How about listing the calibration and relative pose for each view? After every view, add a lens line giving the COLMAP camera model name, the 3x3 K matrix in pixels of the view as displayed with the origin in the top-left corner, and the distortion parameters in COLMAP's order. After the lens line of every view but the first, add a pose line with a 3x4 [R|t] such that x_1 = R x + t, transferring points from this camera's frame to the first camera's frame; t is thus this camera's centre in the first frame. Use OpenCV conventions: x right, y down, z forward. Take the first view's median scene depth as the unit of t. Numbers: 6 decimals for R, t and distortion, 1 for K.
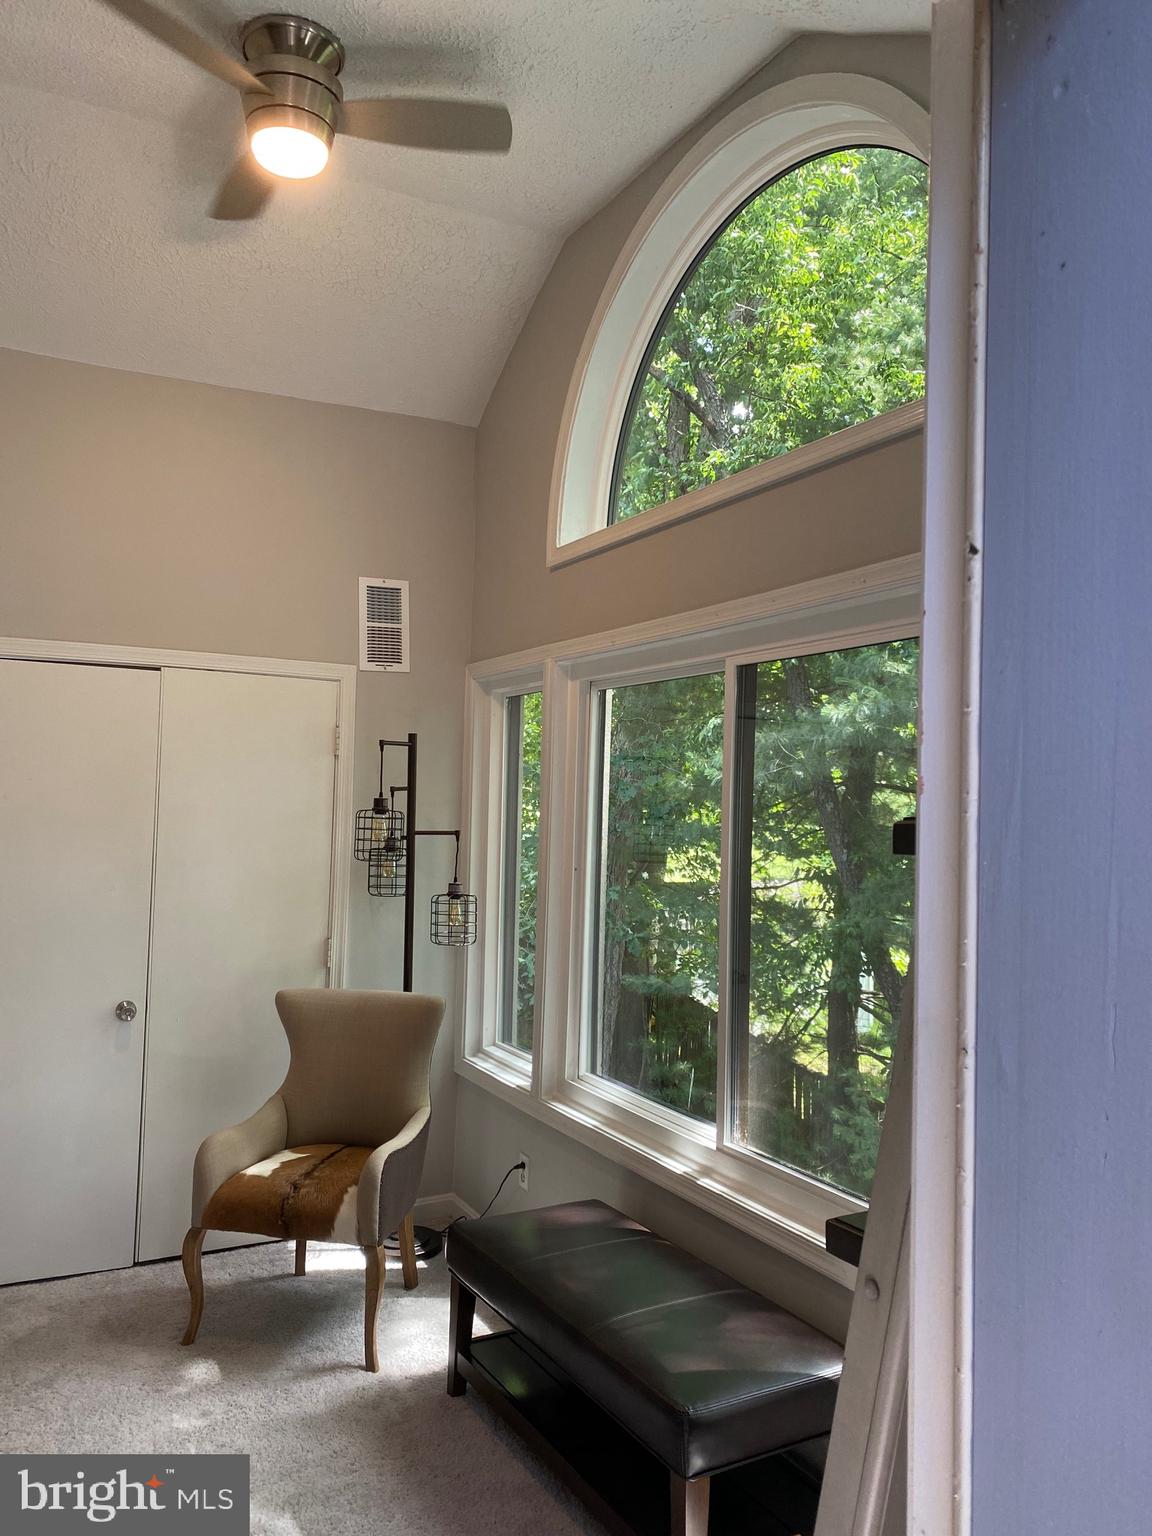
lens RADIAL K [[1150.9, 0, 590.7], [0, 1150.9, 769.1], [0, 0, 1]] dist [0.040613, -0.060990]
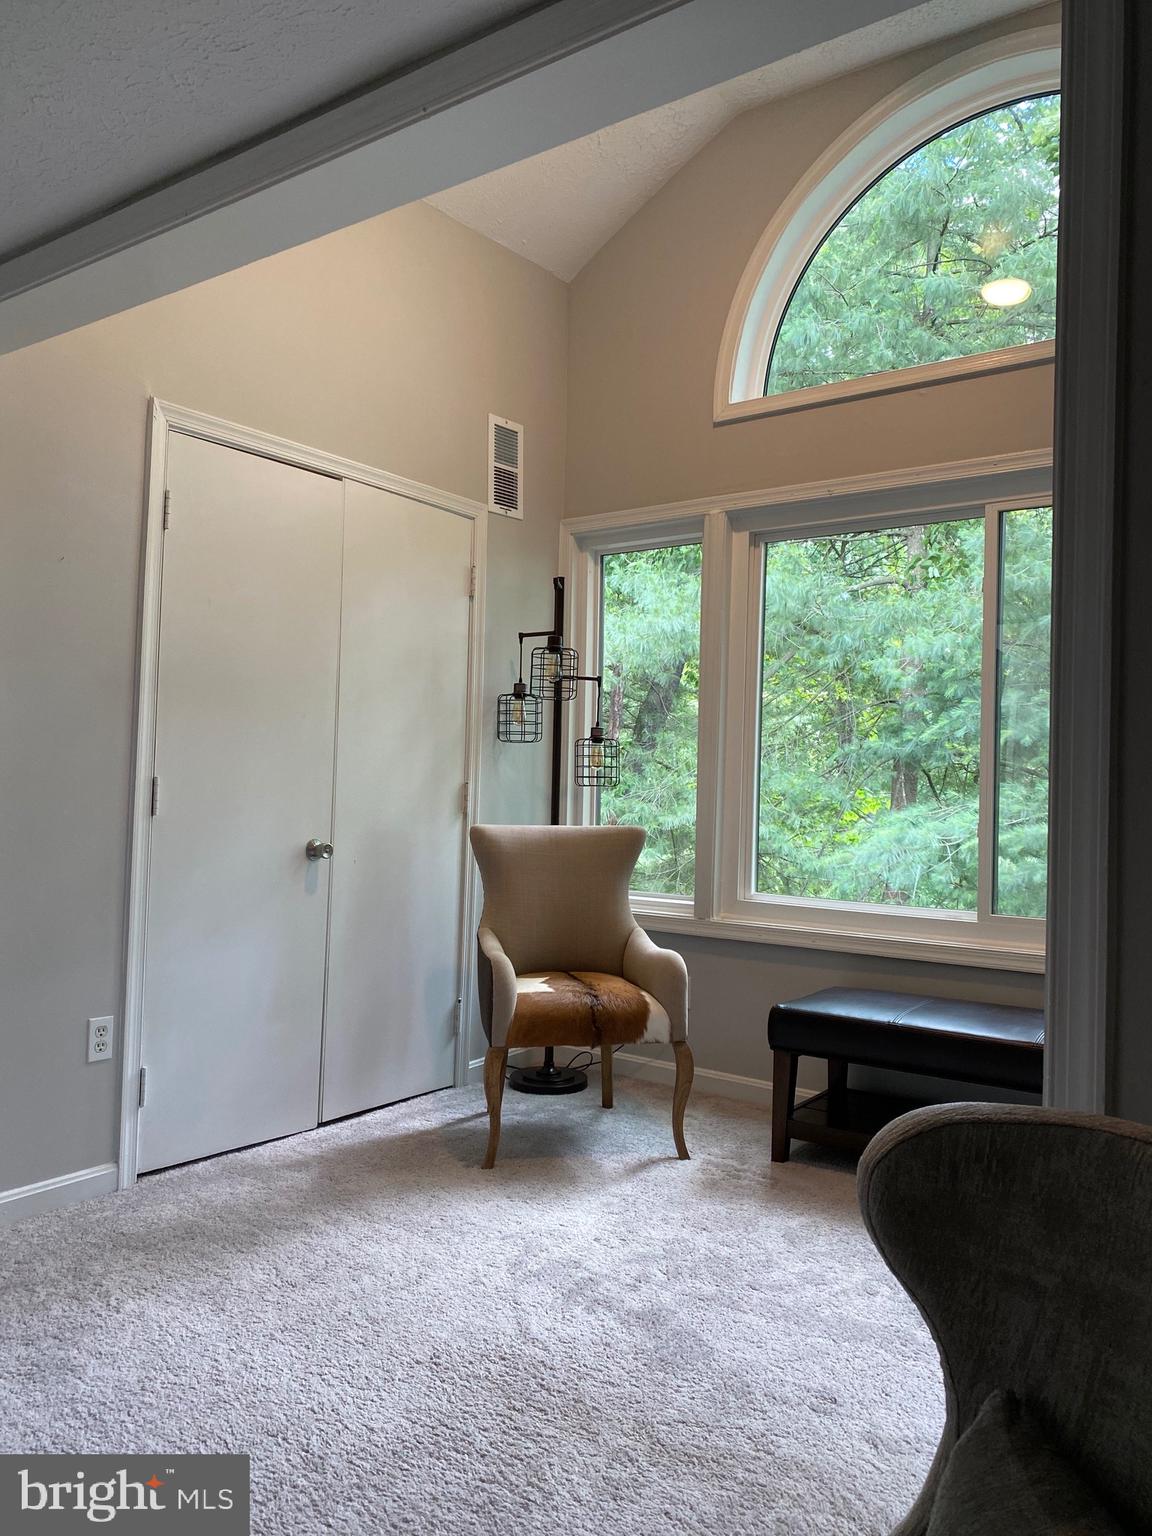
lens RADIAL K [[1150.9, 0, 590.7], [0, 1150.9, 769.1], [0, 0, 1]] dist [0.040613, -0.060990]
pose [[0.907791, 0.004170, 0.419402, -0.536188], [-0.017432, 0.999462, 0.027794, 0.104845], [-0.419060, -0.032542, 0.907375, 0.074613]]
